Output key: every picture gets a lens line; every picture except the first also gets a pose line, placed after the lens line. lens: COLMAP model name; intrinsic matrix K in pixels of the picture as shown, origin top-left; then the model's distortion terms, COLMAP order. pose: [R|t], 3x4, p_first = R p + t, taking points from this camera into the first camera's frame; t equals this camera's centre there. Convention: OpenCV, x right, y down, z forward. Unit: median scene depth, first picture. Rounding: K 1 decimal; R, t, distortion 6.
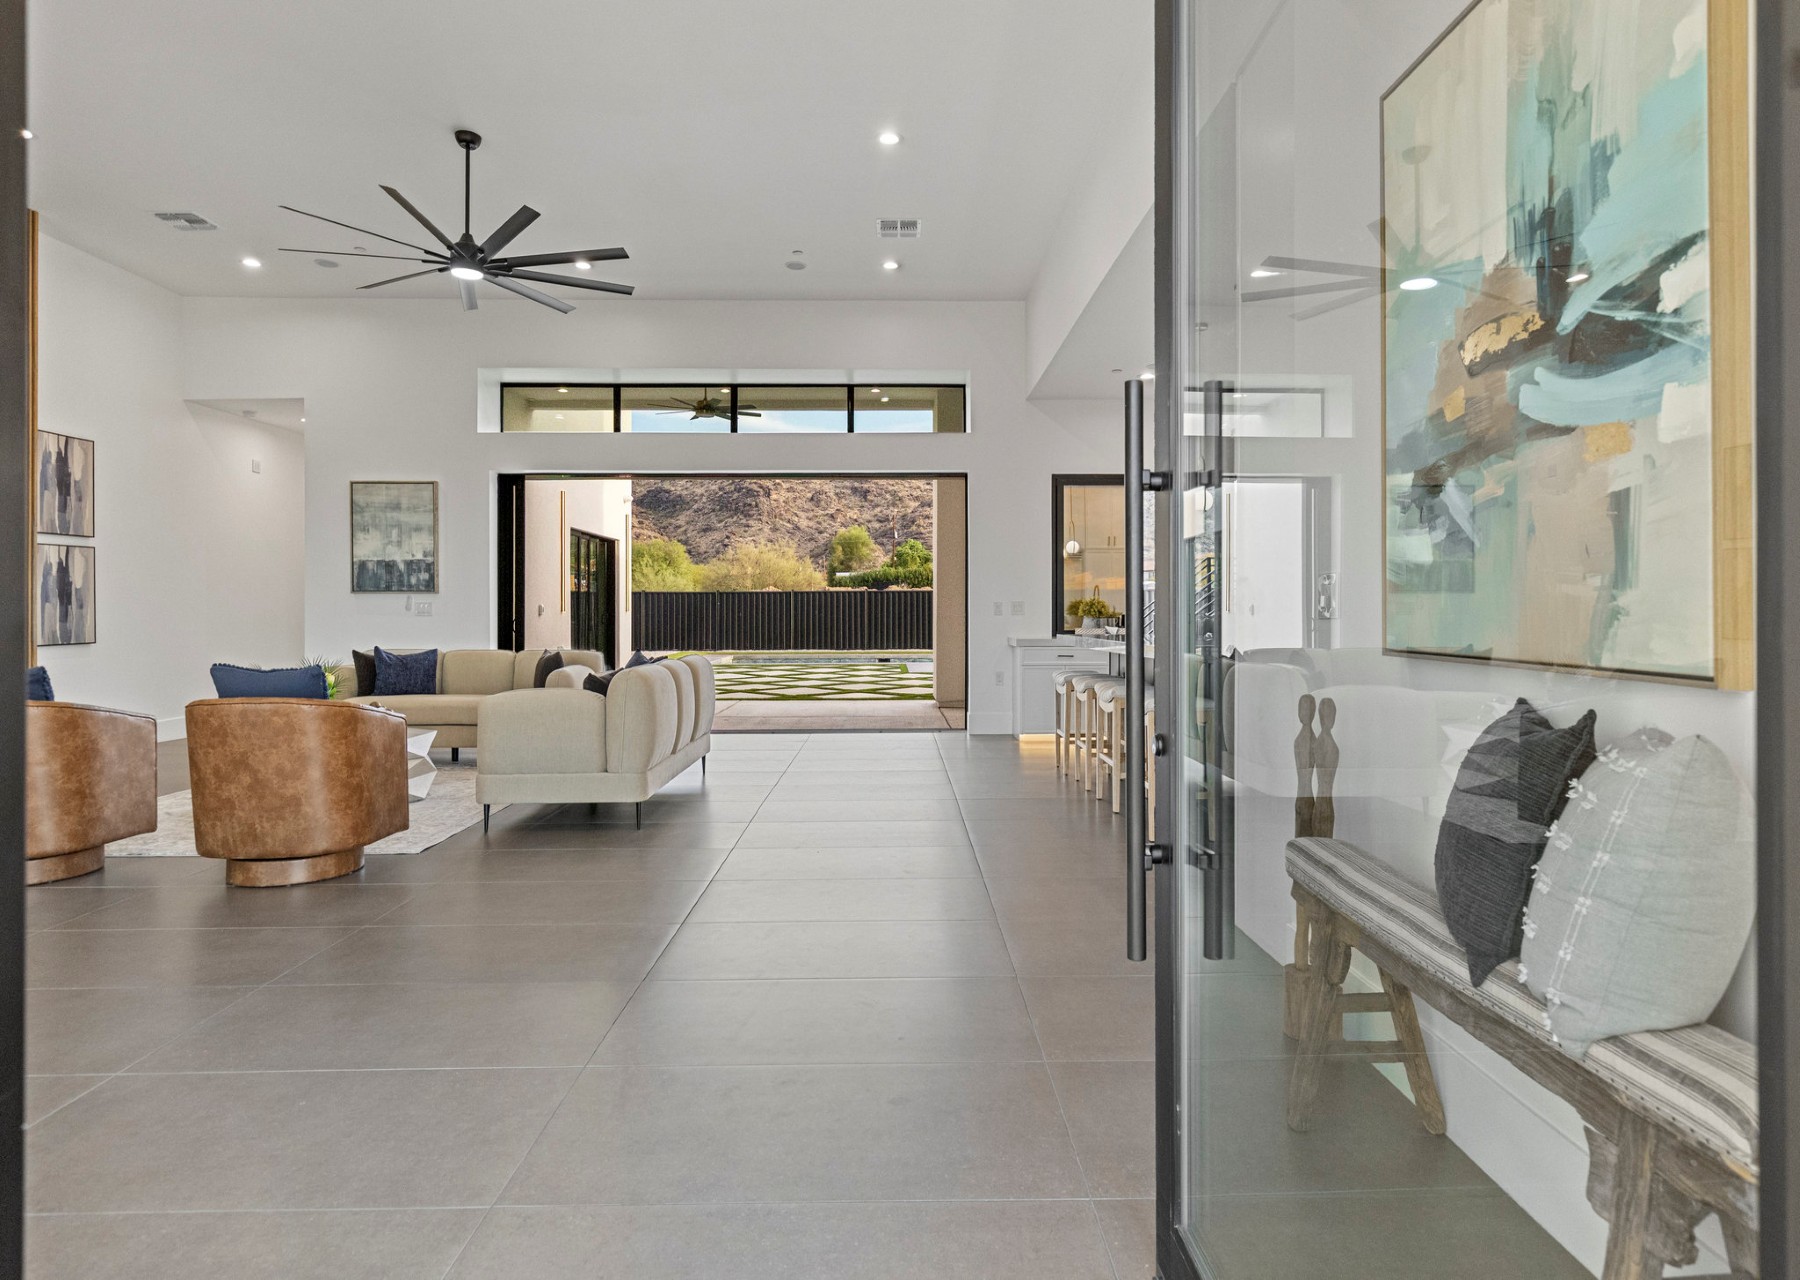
lens RADIAL K [[1001.8, 0, 905.3], [0, 1001.8, 606.3], [0, 0, 1]] dist [0.001086, 0.014890]
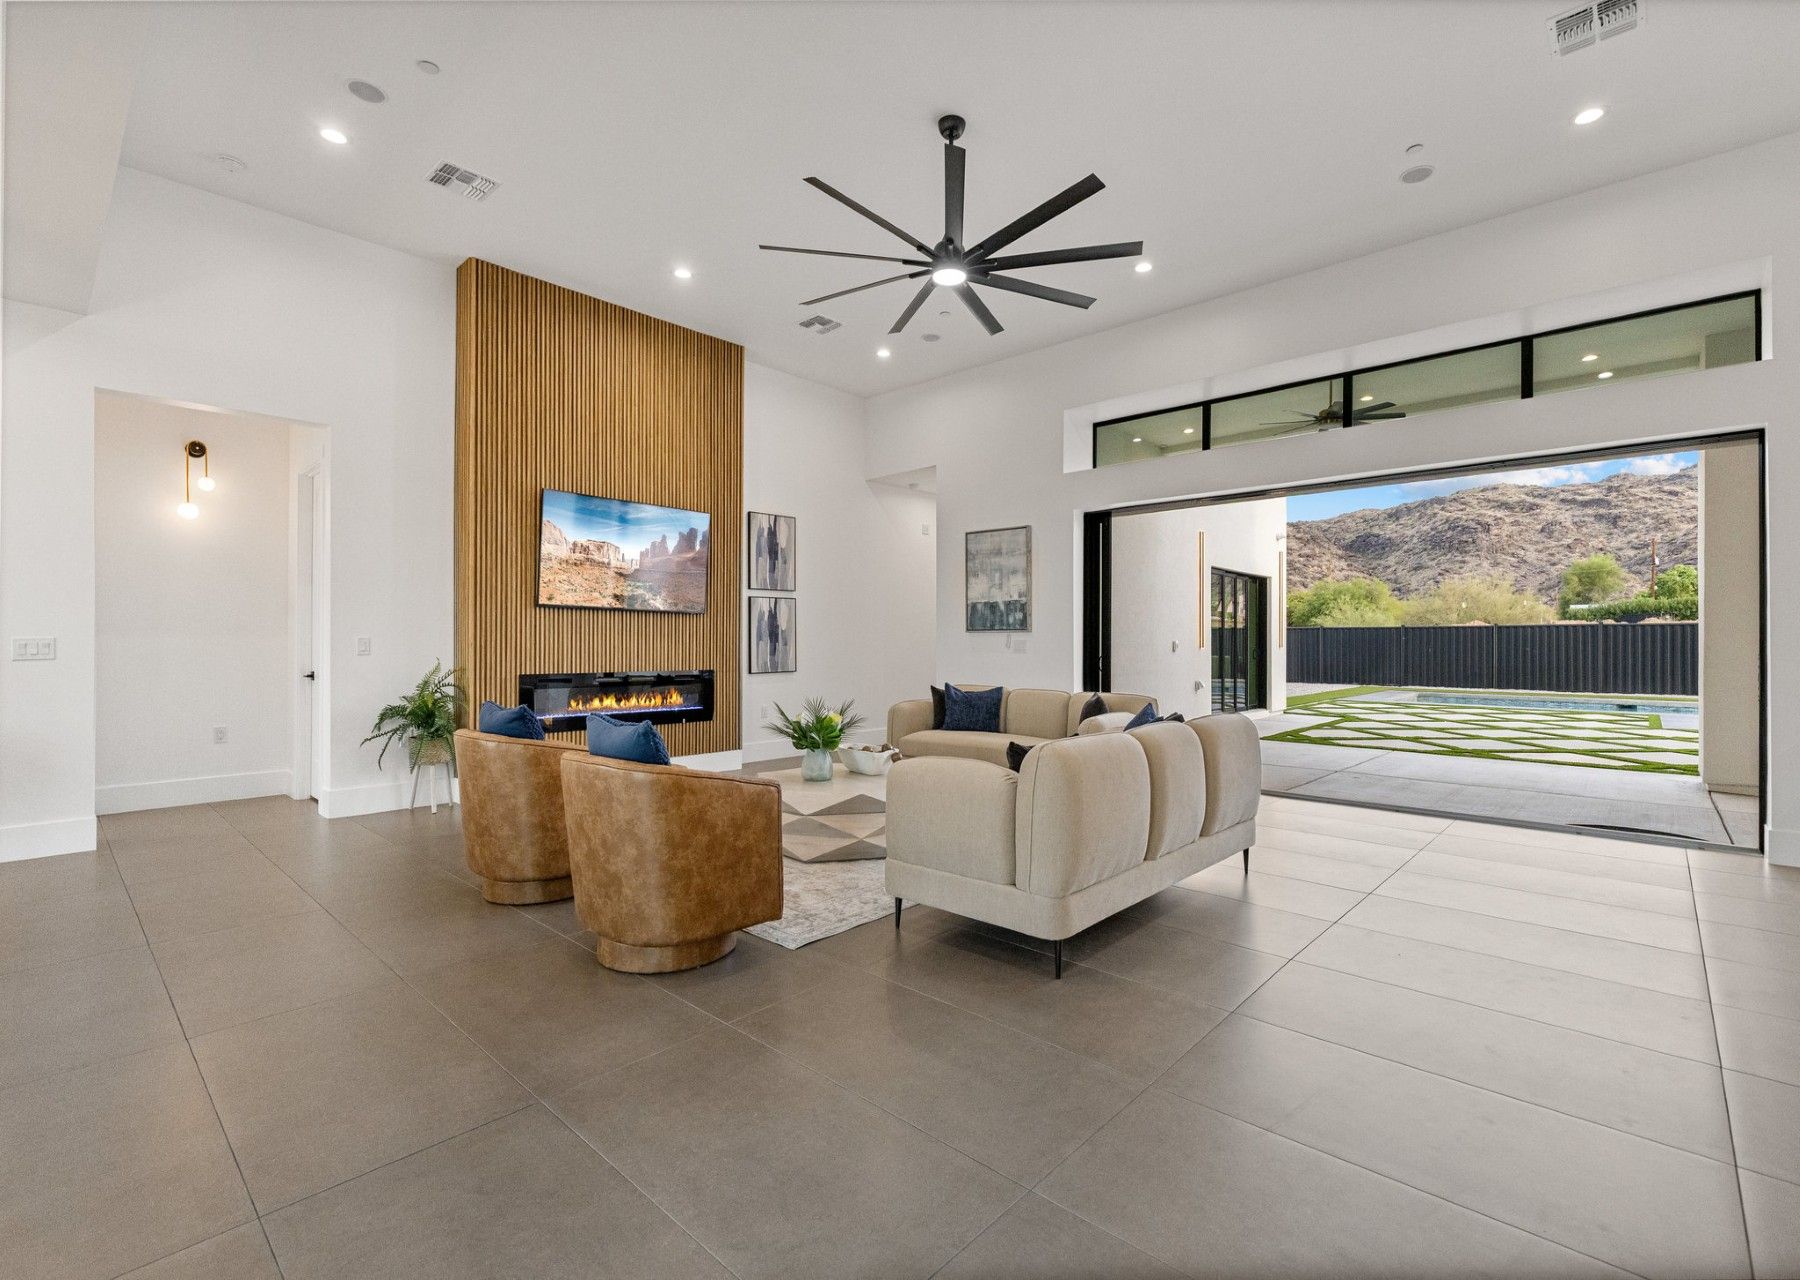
lens RADIAL K [[809.7, 0, 916.4], [0, 809.7, 636.5], [0, 0, 1]] dist [0.006311, -0.000506]
pose [[0.731867, -0.001090, -0.681447, 0.022870], [-0.001703, 0.999993, -0.003429, -0.005193], [0.681446, 0.003670, 0.731860, 0.301021]]
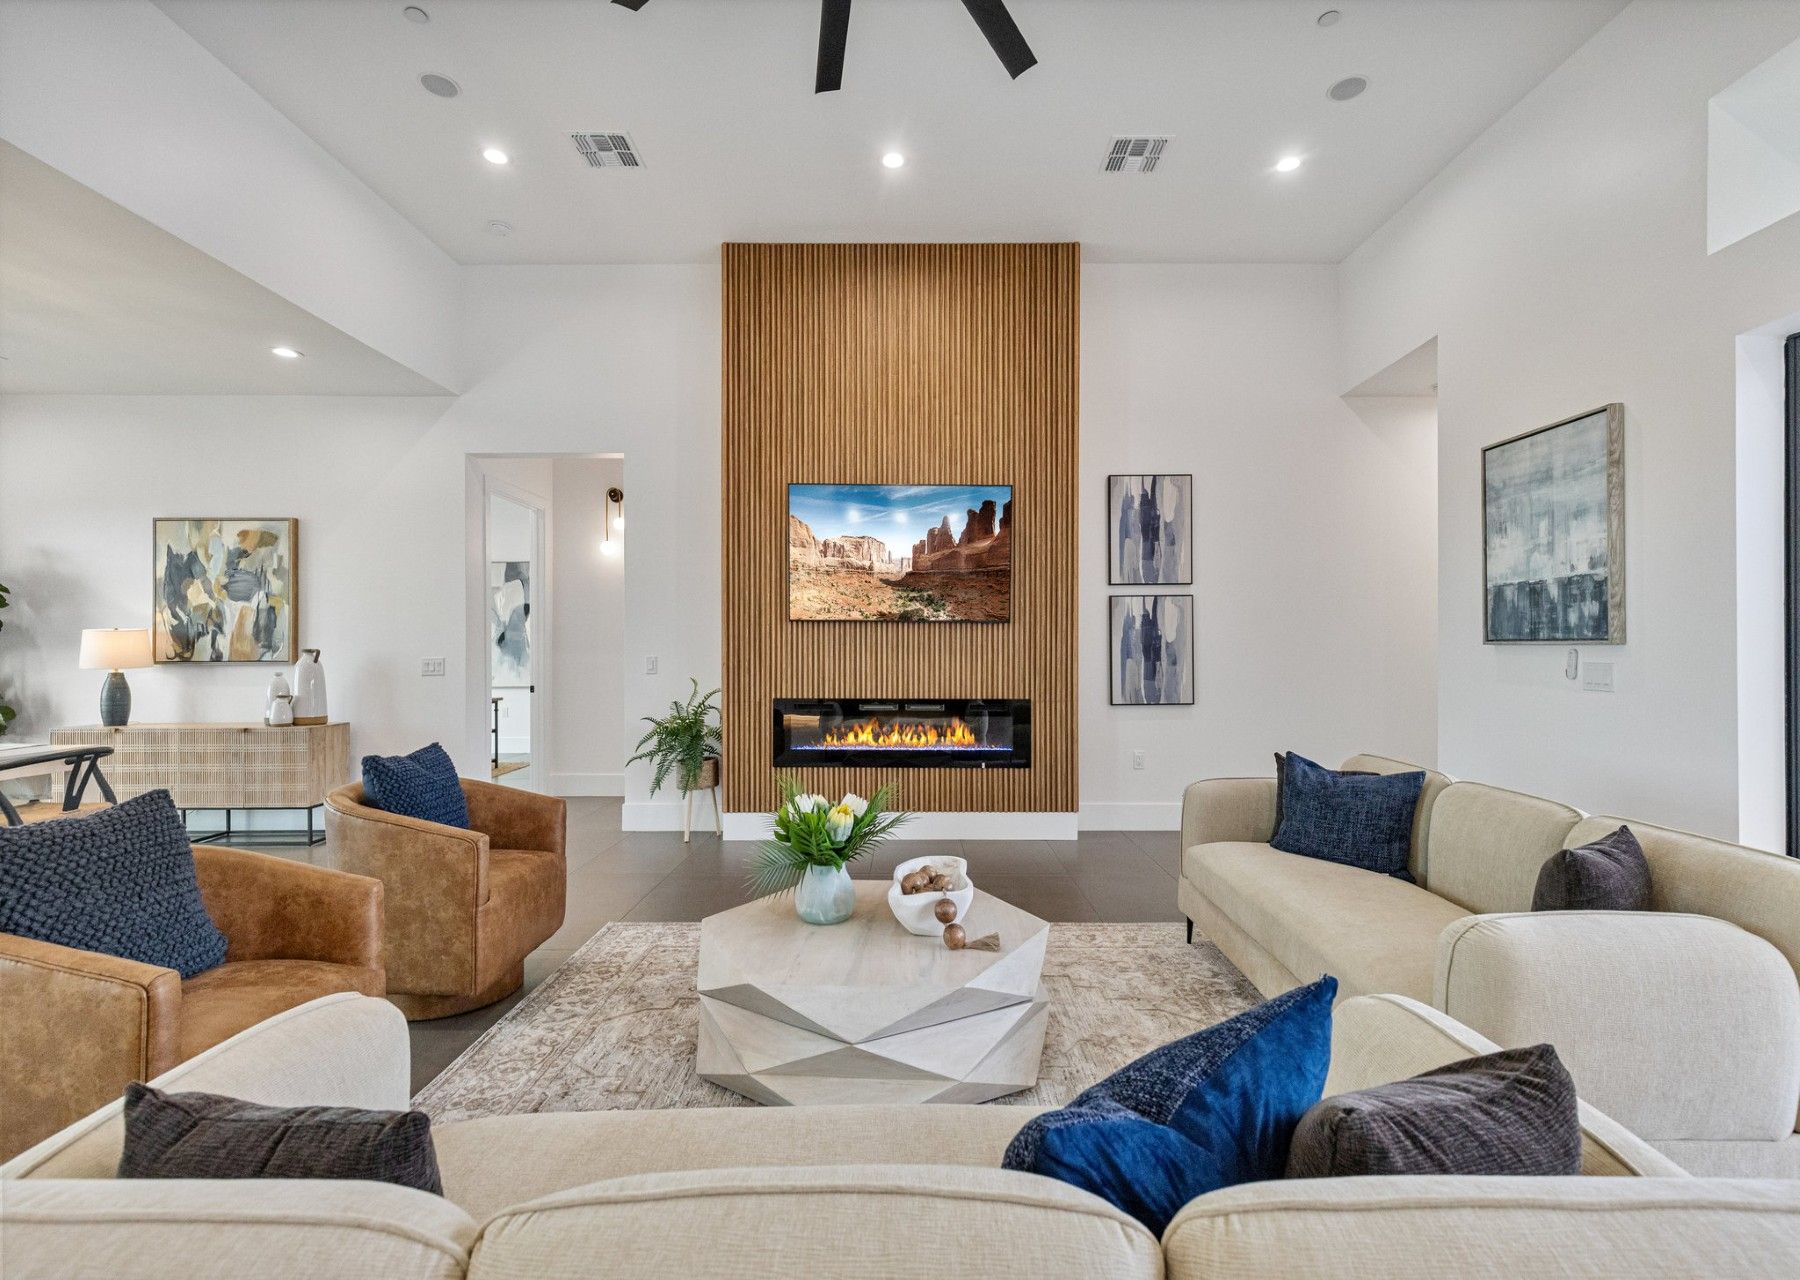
lens RADIAL K [[807.7, 0, 912.0], [0, 807.7, 646.7], [0, 0, 1]] dist [0.004073, 0.000376]
pose [[-0.013701, 0.001200, -0.999905, -0.087022], [0.004916, 0.999987, 0.001132, -0.013863], [0.999894, -0.004900, -0.013707, 0.679771]]
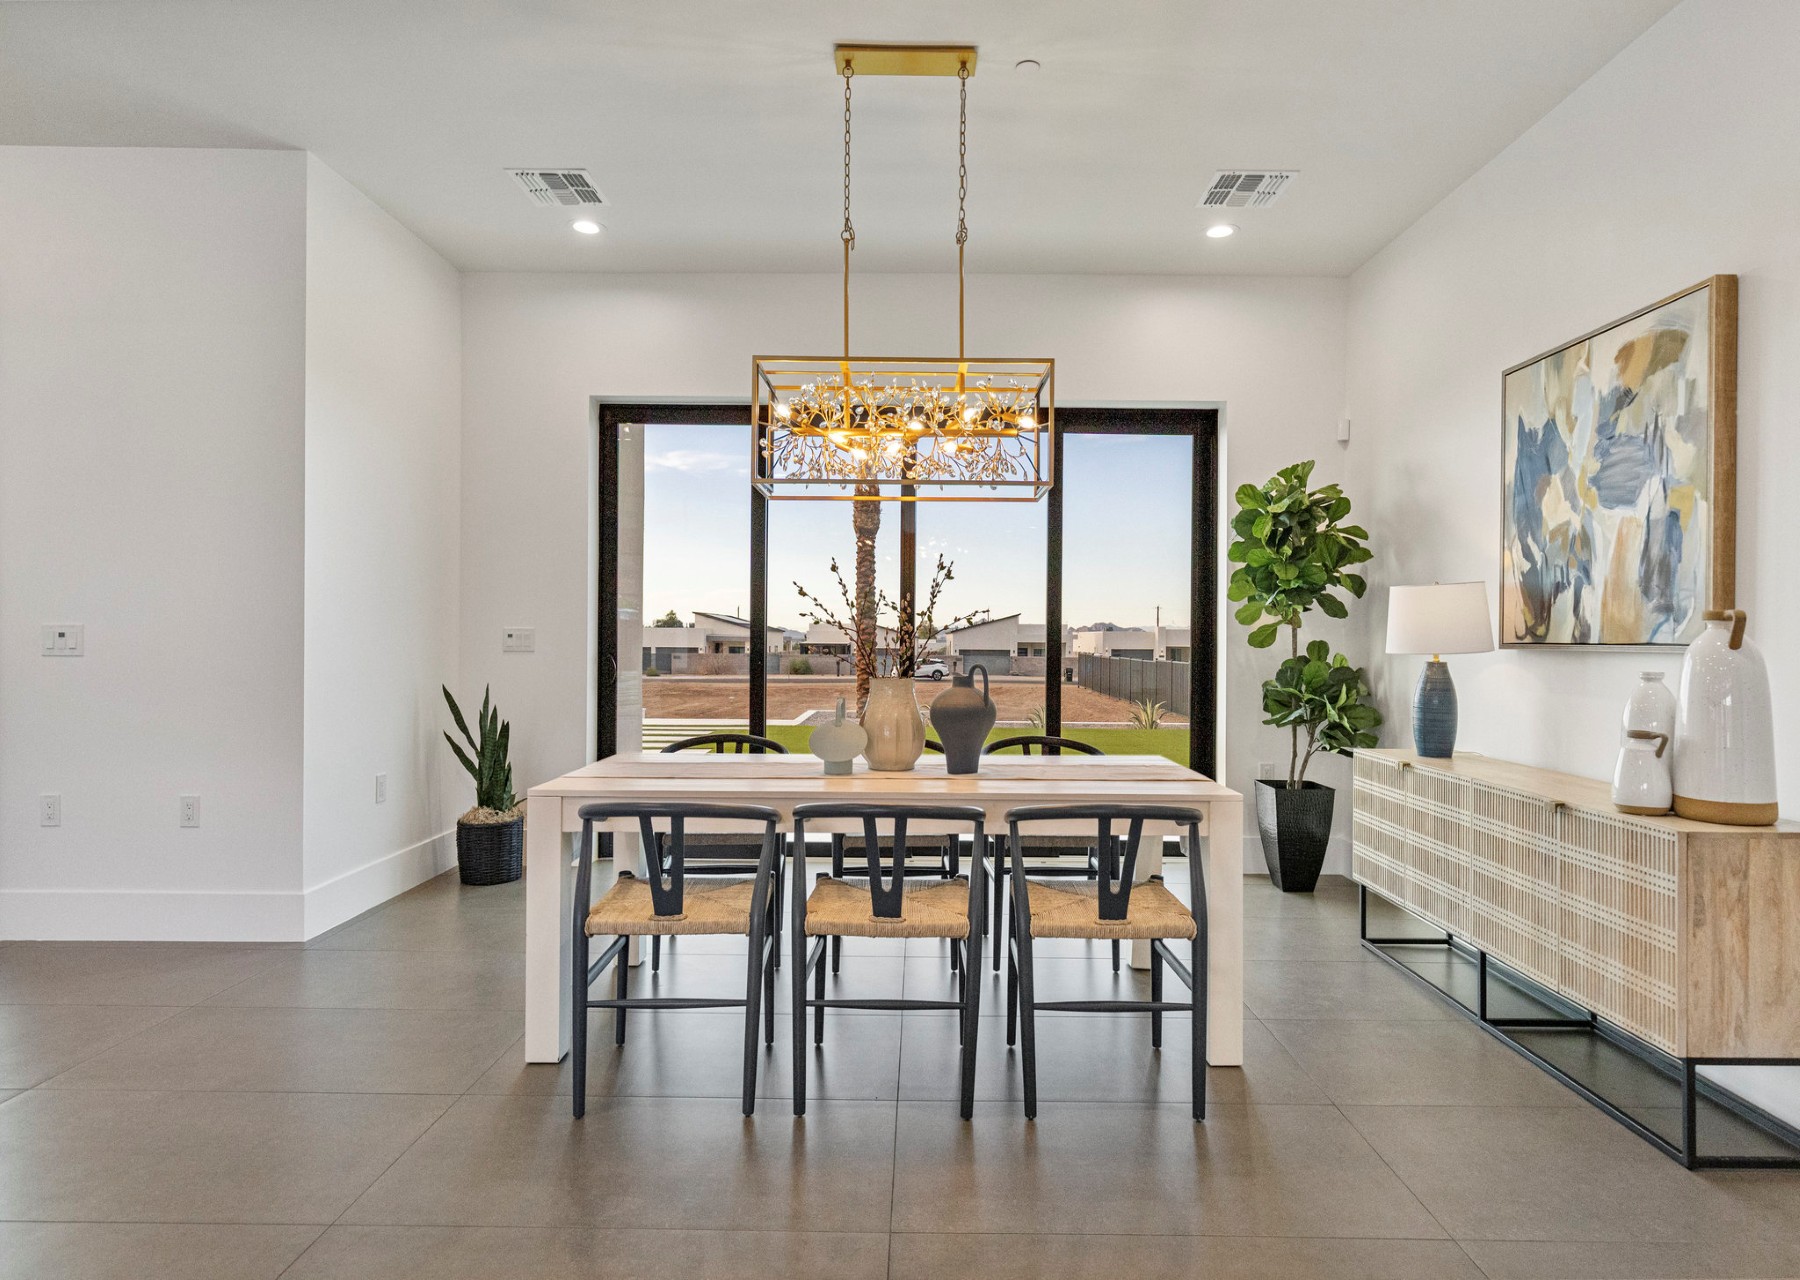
lens RADIAL K [[981.6, 0, 907.4], [0, 981.6, 633.7], [0, 0, 1]] dist [0.000813, 0.000147]
pose [[-0.999749, -0.004553, 0.021941, -0.463373], [-0.004688, 0.999970, -0.006121, -0.005032], [-0.021912, -0.006222, -0.999741, 0.495247]]
